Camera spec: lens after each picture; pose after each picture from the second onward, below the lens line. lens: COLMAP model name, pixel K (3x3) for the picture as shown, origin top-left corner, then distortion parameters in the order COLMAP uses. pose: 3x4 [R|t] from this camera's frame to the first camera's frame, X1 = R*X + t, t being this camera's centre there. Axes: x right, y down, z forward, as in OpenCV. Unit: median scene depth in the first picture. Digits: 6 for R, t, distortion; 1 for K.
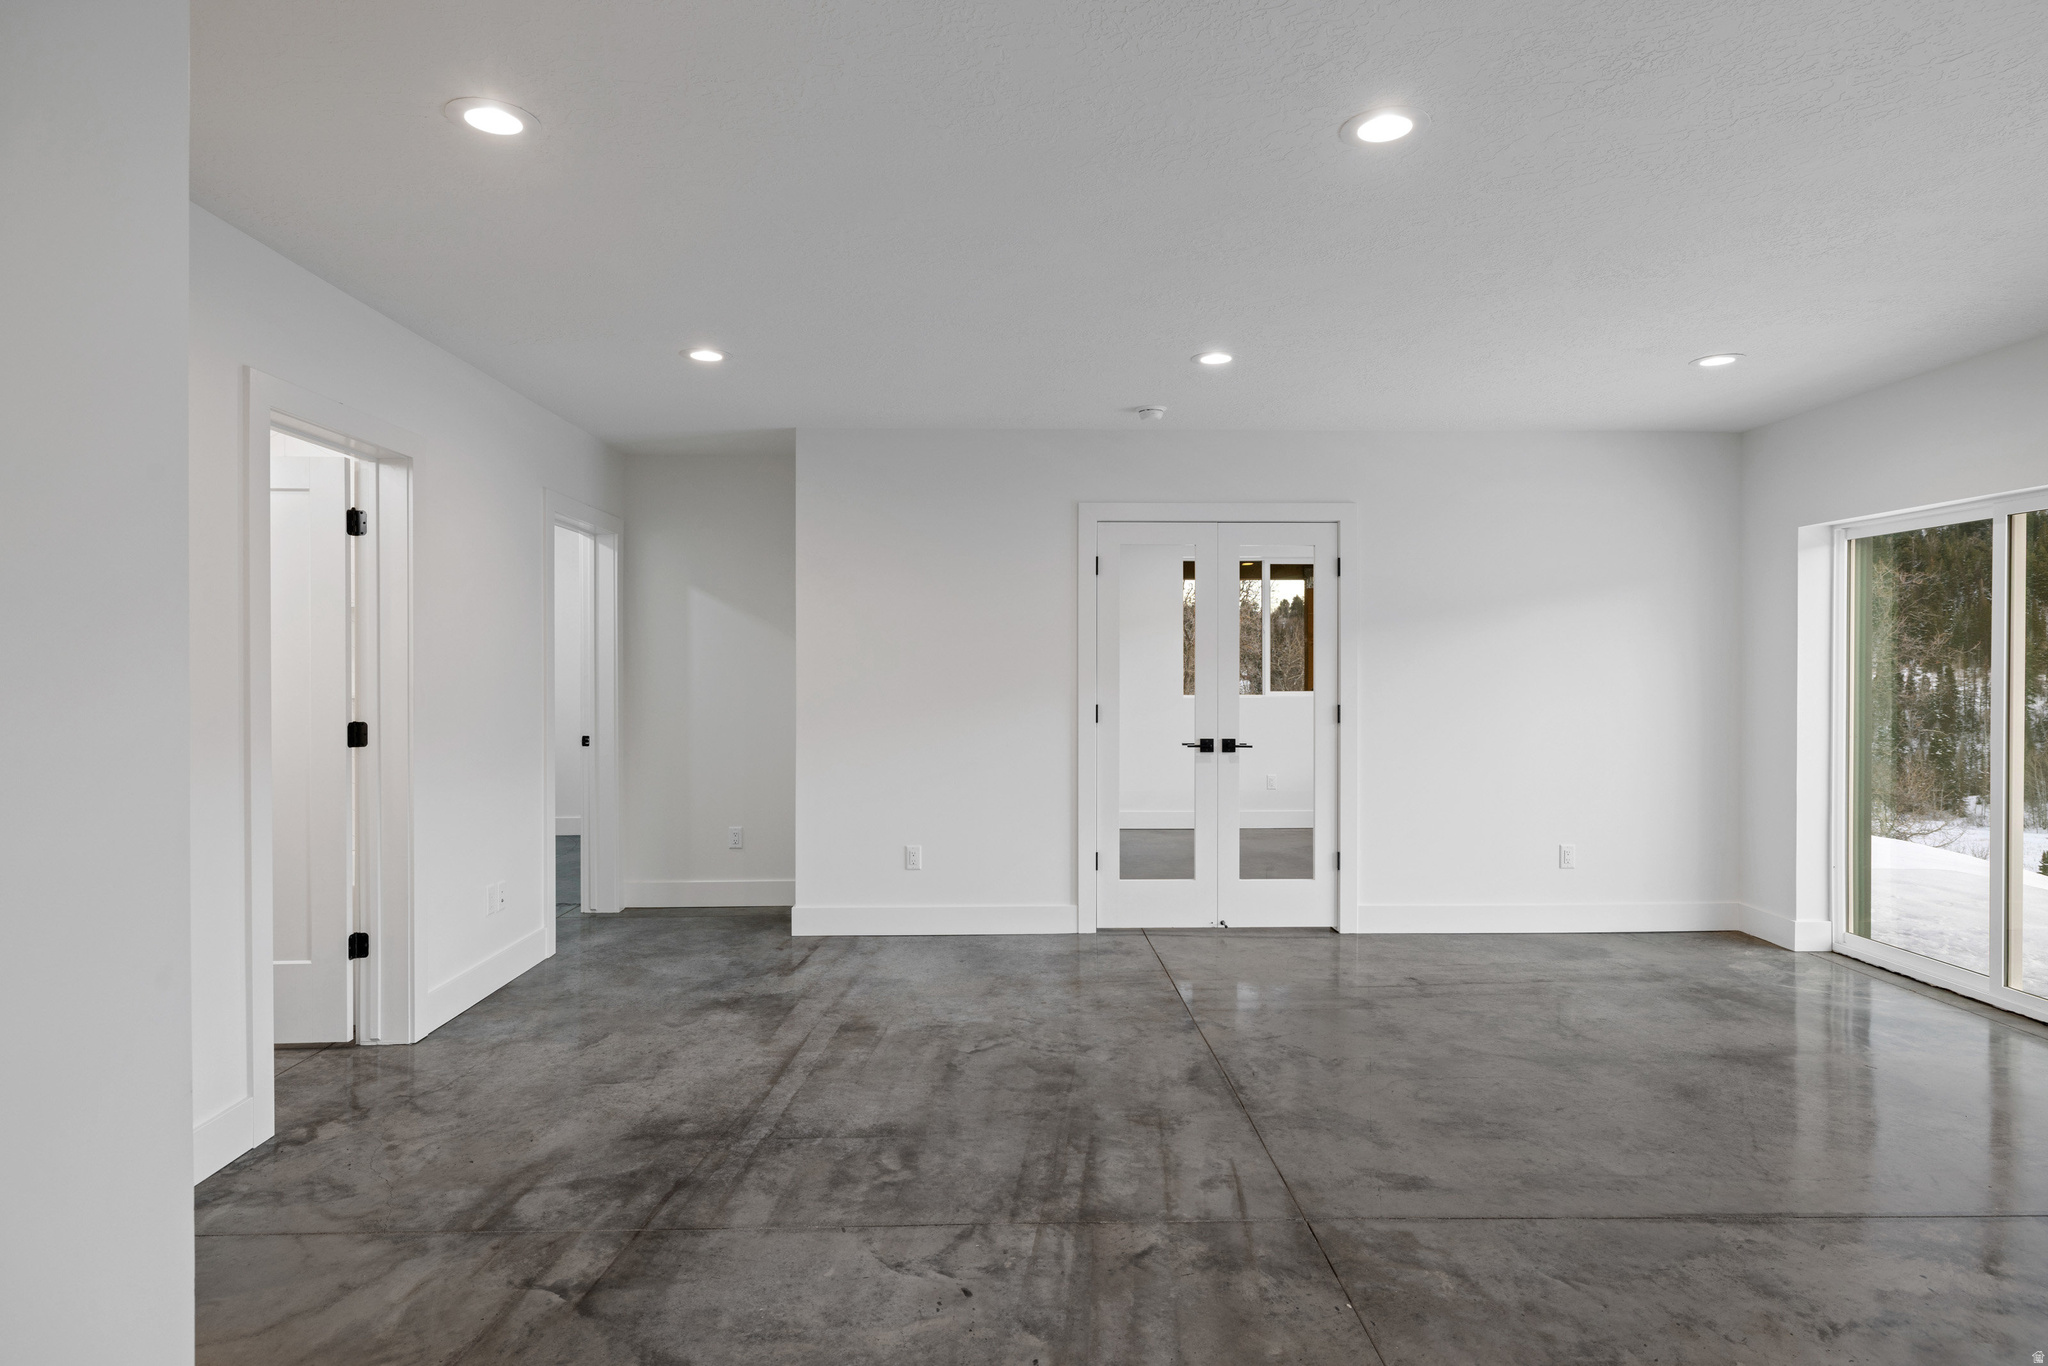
lens RADIAL K [[1068.7, 0, 1016.1], [0, 1068.7, 676.3], [0, 0, 1]] dist [0.004213, 0.000998]
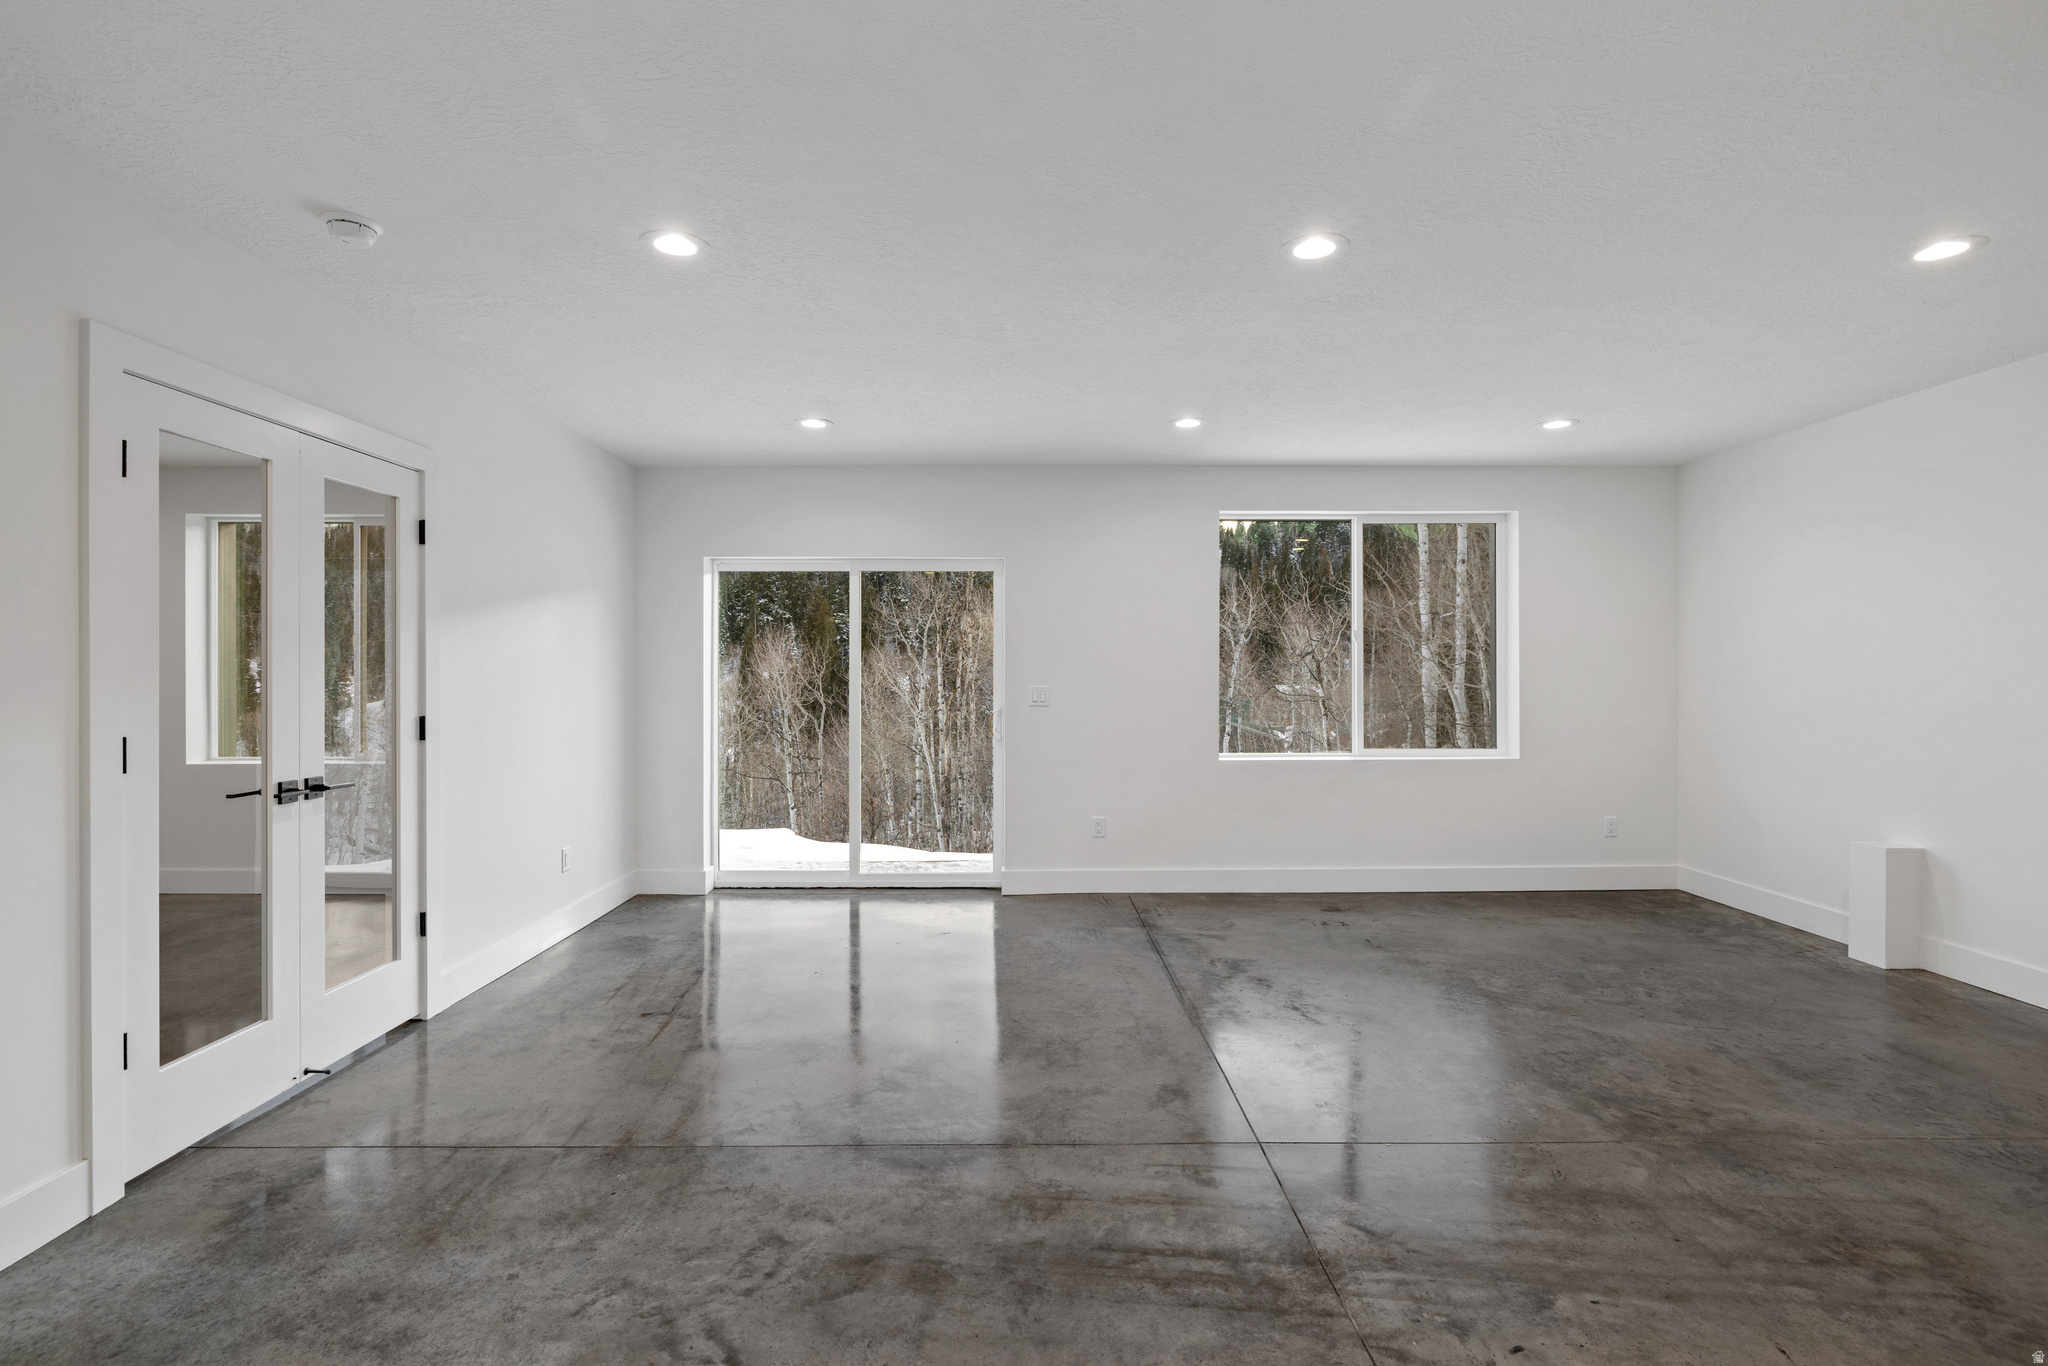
lens RADIAL K [[944.6, 0, 1013.8], [0, 944.6, 671.8], [0, 0, 1]] dist [-0.002238, -0.000241]
pose [[0.029732, 0.001162, 0.999557, -0.548533], [0.005799, 0.999982, -0.001335, -0.001350], [-0.999541, 0.005836, 0.029725, 0.892115]]
